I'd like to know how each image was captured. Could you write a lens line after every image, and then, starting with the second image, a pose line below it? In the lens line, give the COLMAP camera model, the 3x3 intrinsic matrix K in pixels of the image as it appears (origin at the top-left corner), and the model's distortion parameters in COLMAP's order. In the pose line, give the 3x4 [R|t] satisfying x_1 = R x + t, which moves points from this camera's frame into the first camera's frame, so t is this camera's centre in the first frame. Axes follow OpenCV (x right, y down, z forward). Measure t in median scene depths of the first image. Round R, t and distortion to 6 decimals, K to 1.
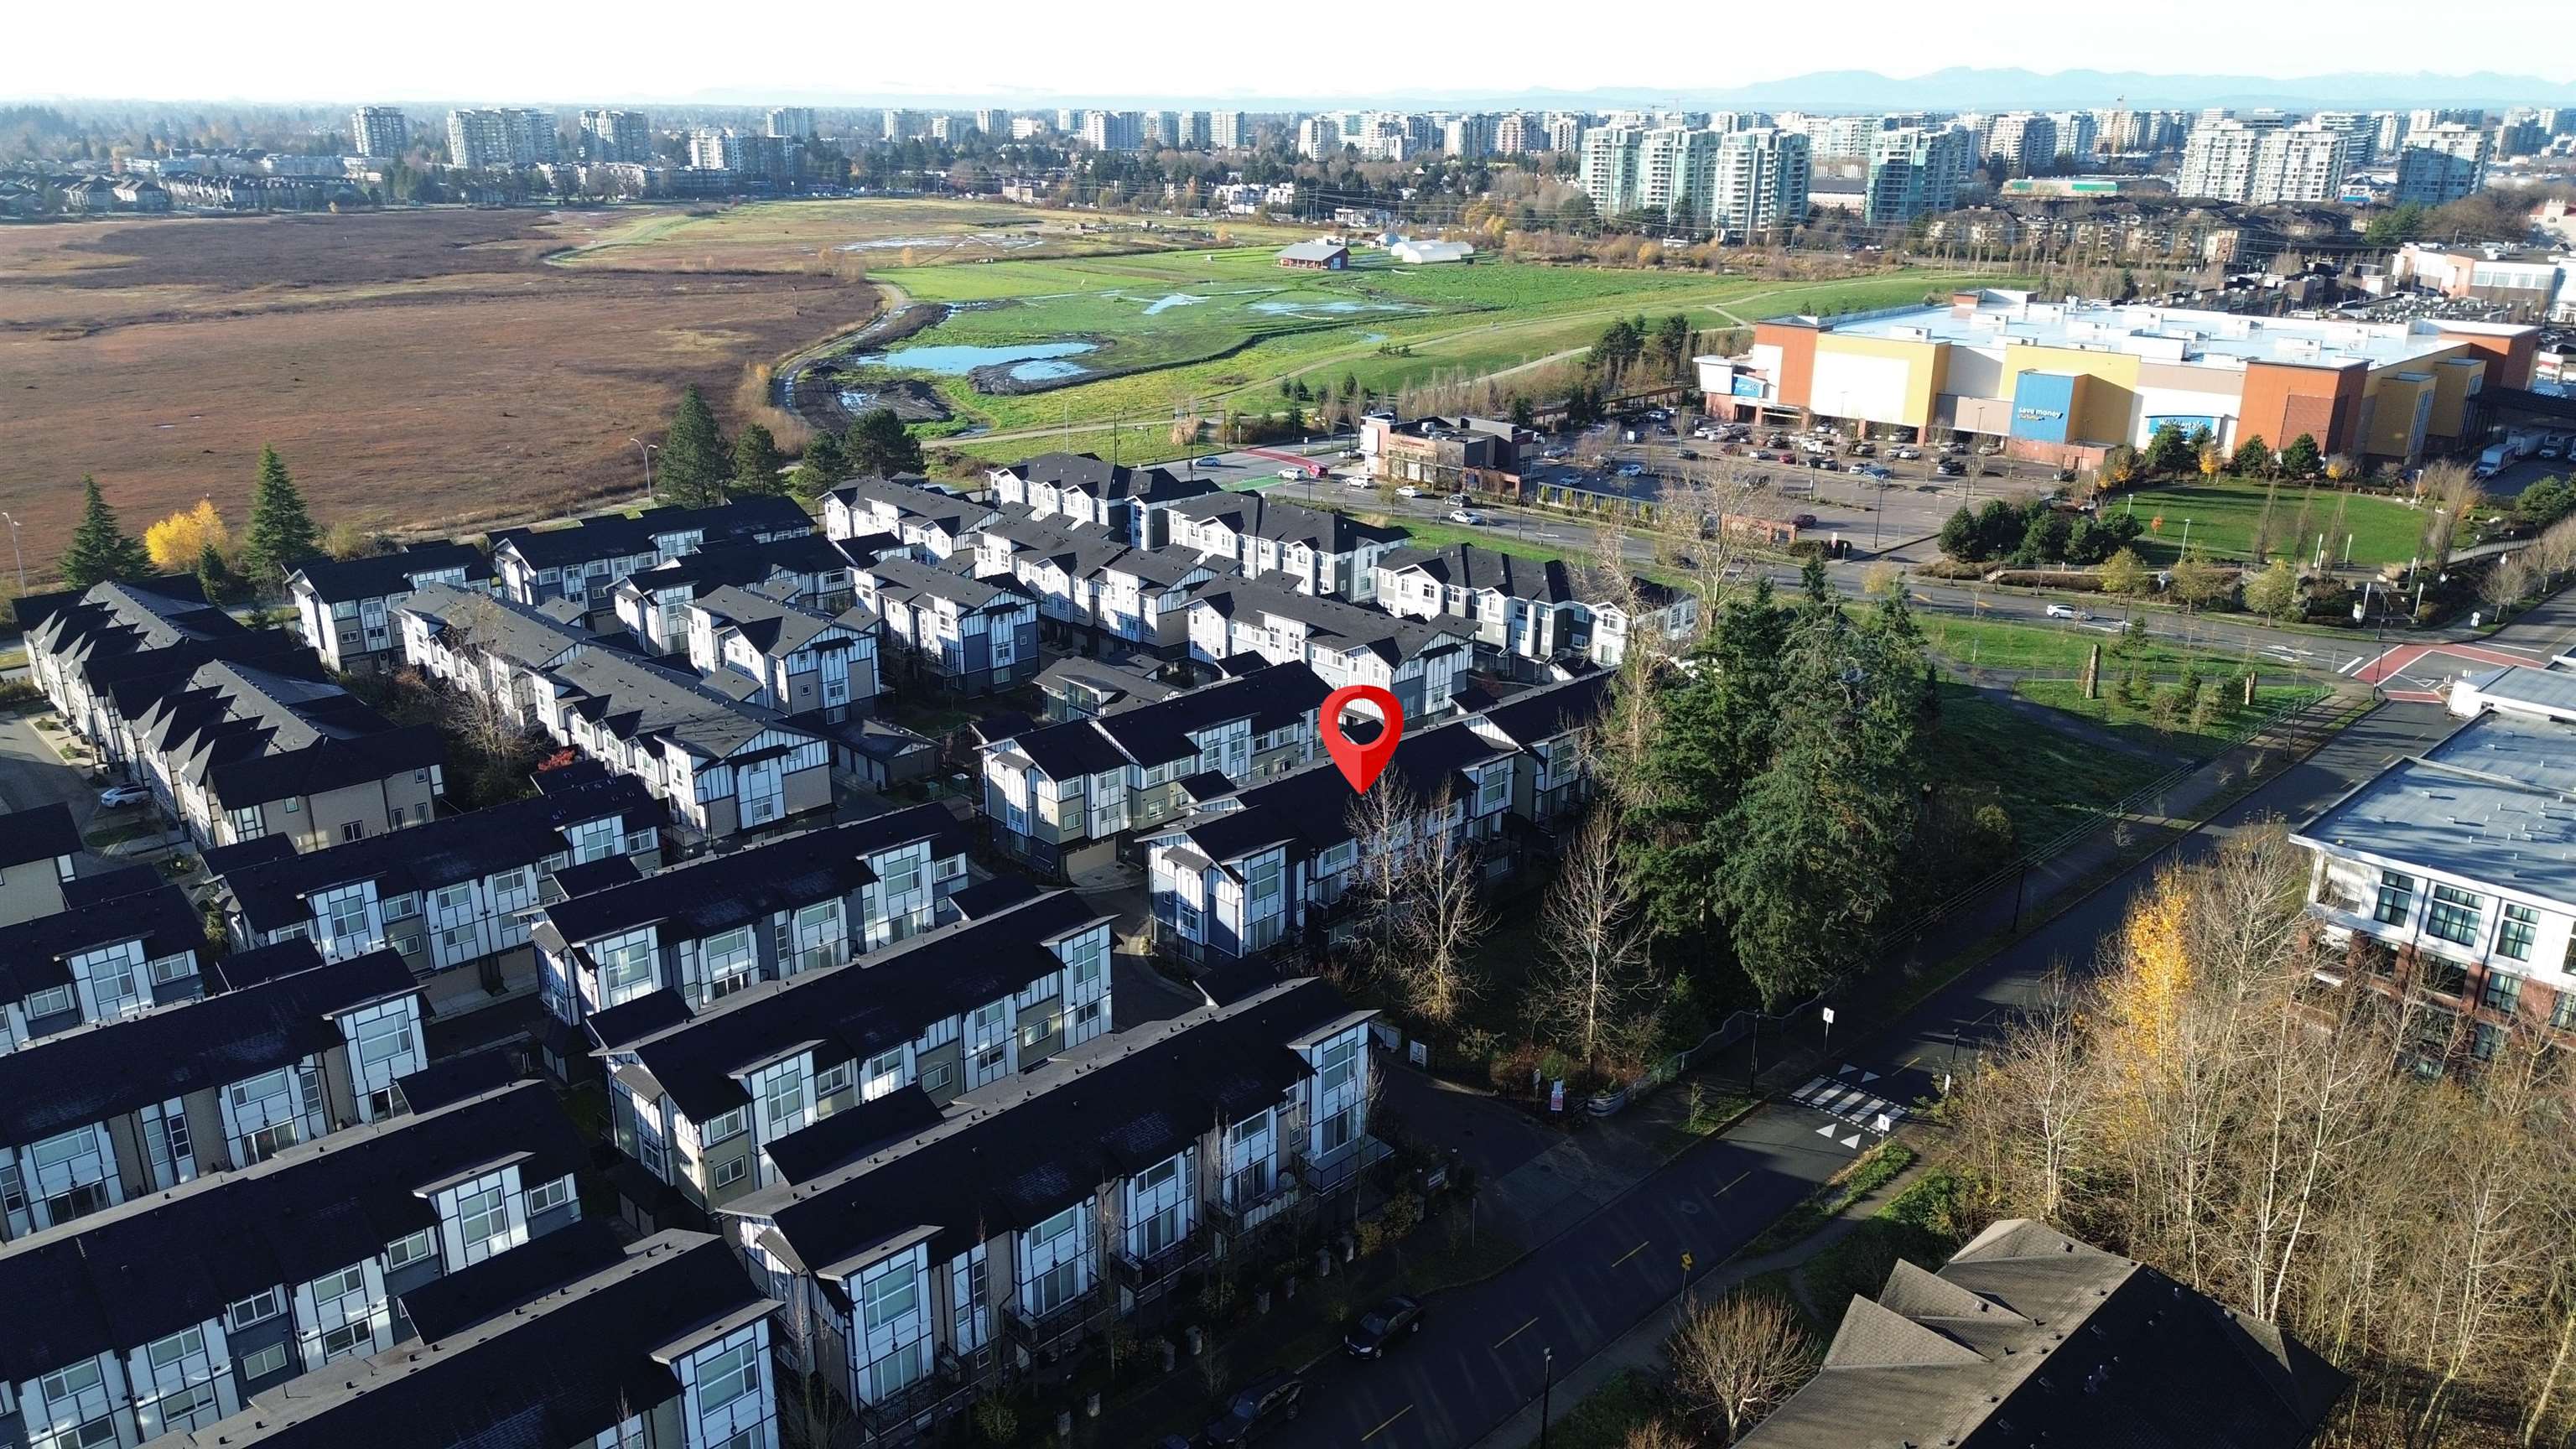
lens RADIAL K [[1764.1, 0, 1288.0], [0, 1764.1, 724.5], [0, 0, 1]] dist [0.048898, -0.061680]
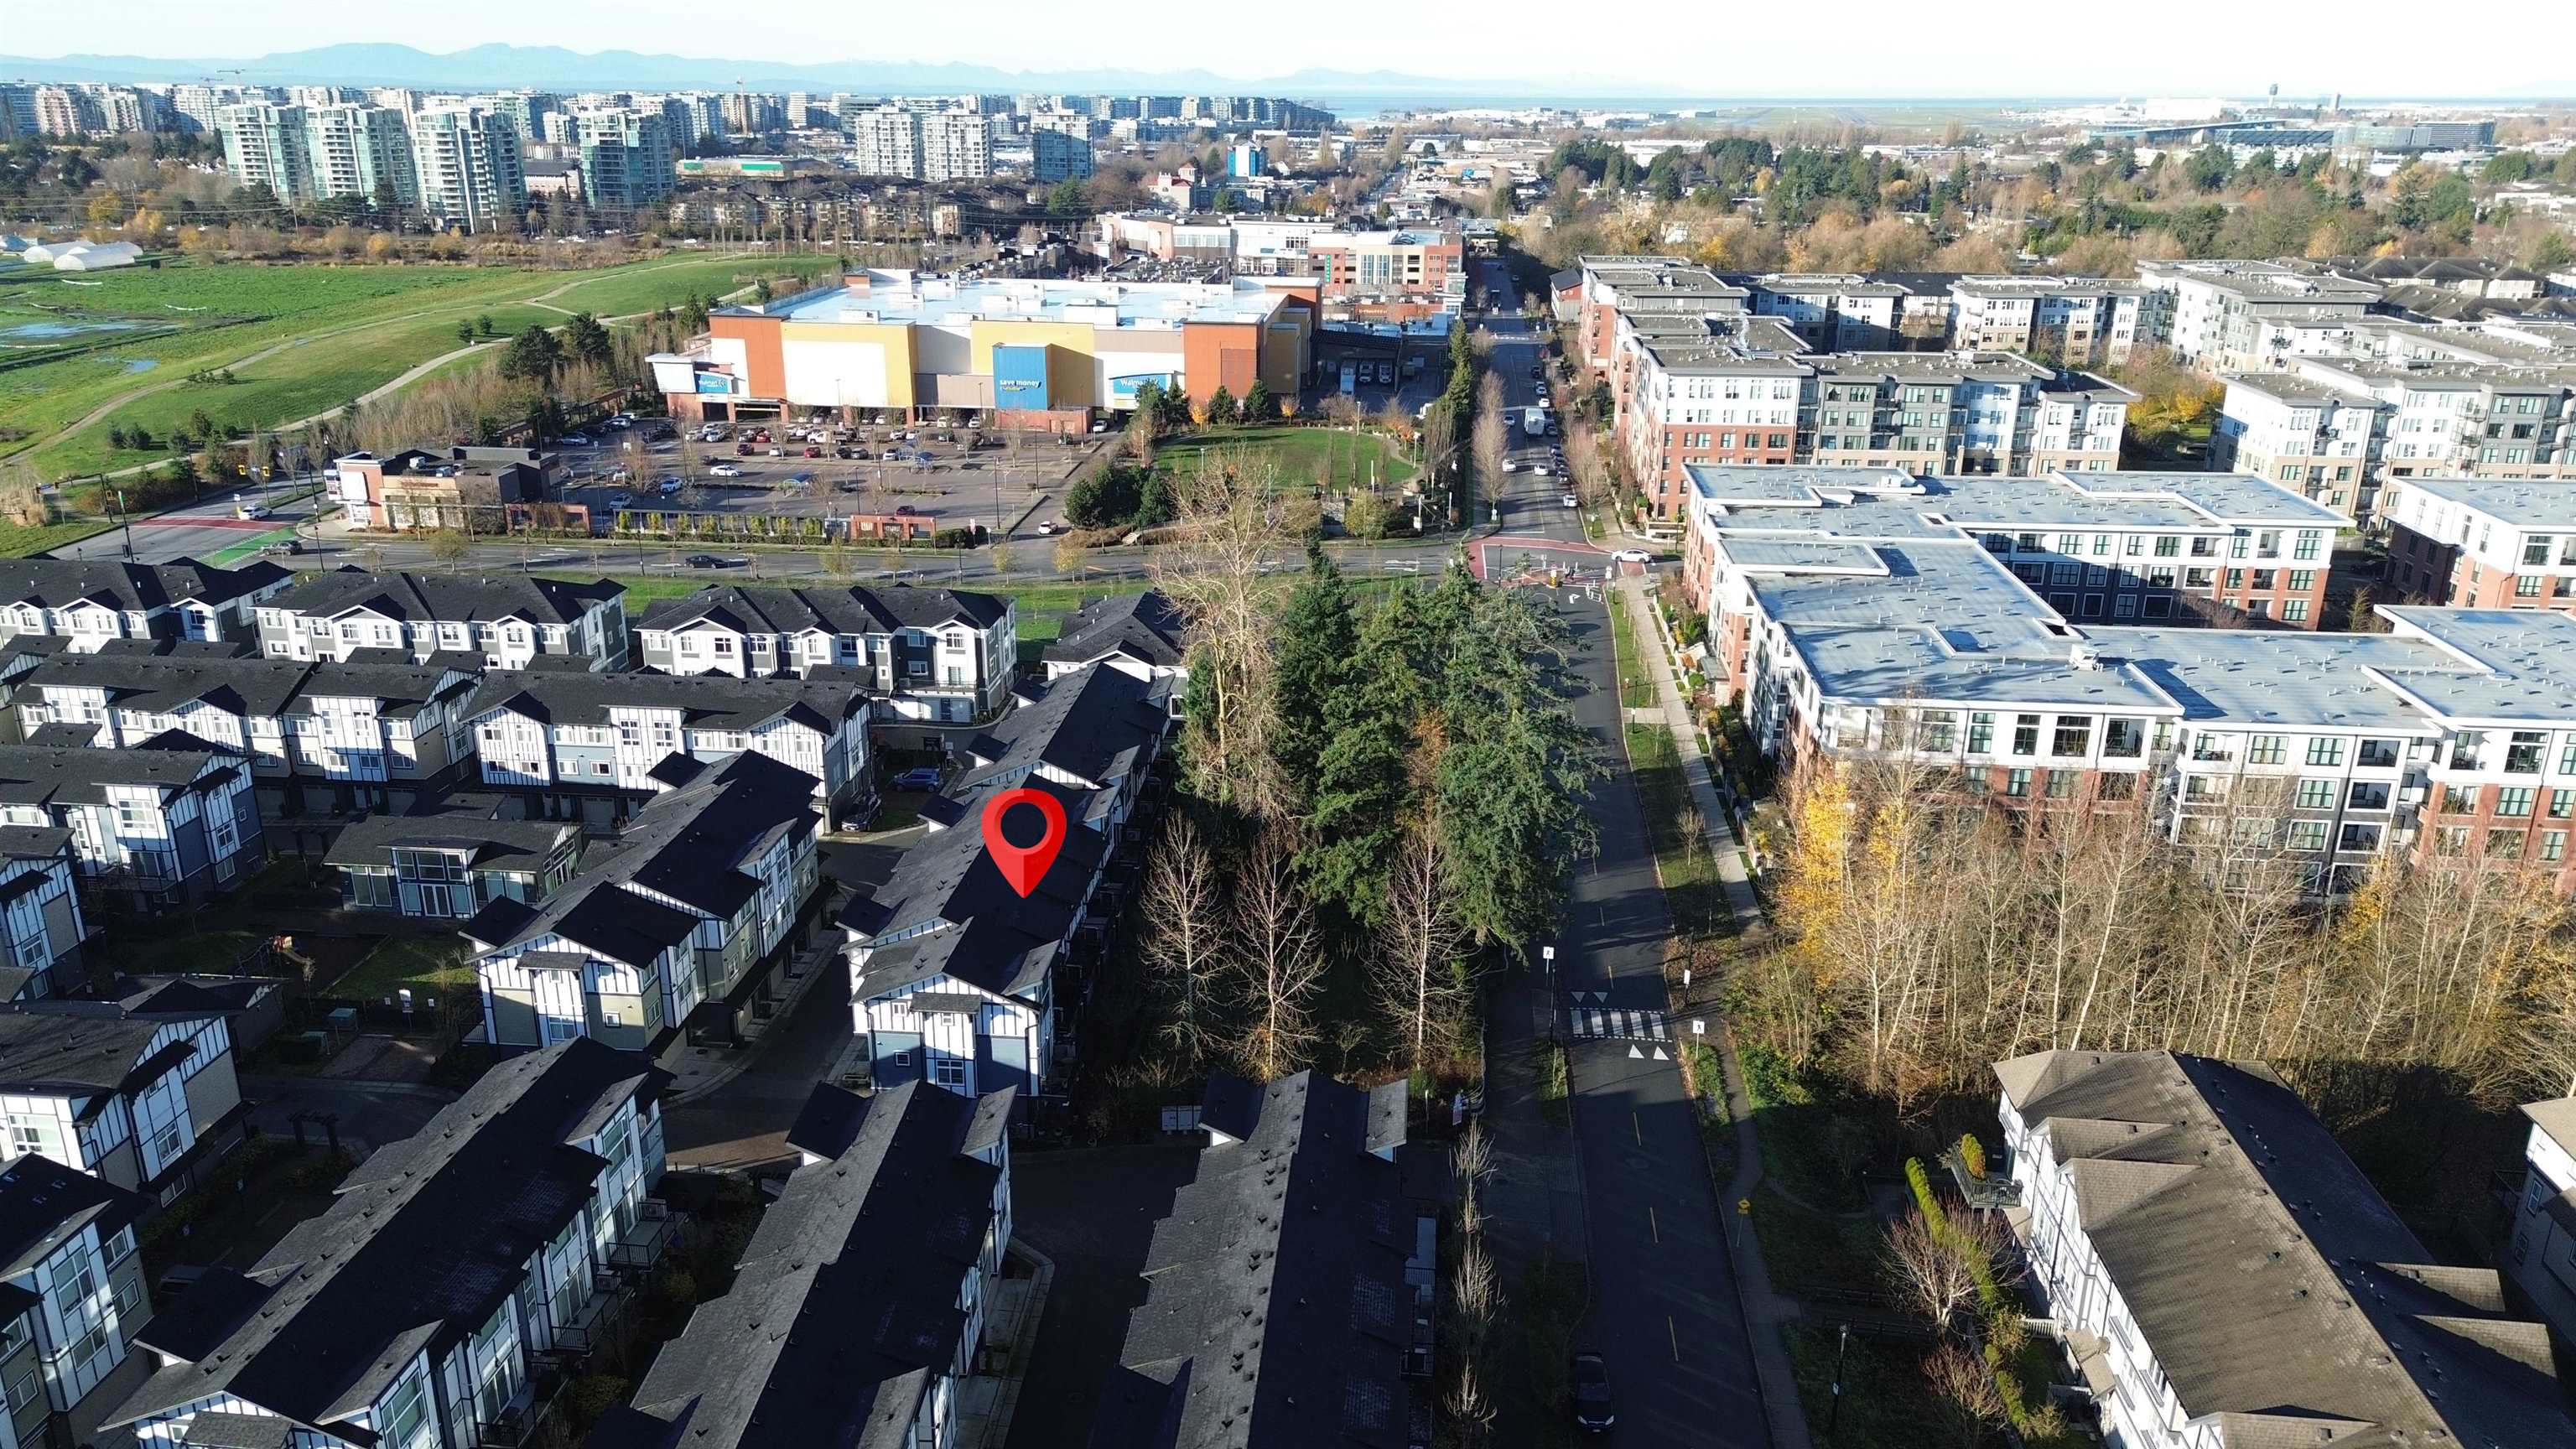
lens RADIAL K [[1764.1, 0, 1288.0], [0, 1764.1, 724.5], [0, 0, 1]] dist [0.048898, -0.061680]
pose [[0.751313, -0.212574, 0.624772, -0.180904], [0.206211, 0.974918, 0.083731, -0.036916], [-0.626901, 0.065927, 0.776305, 0.107066]]
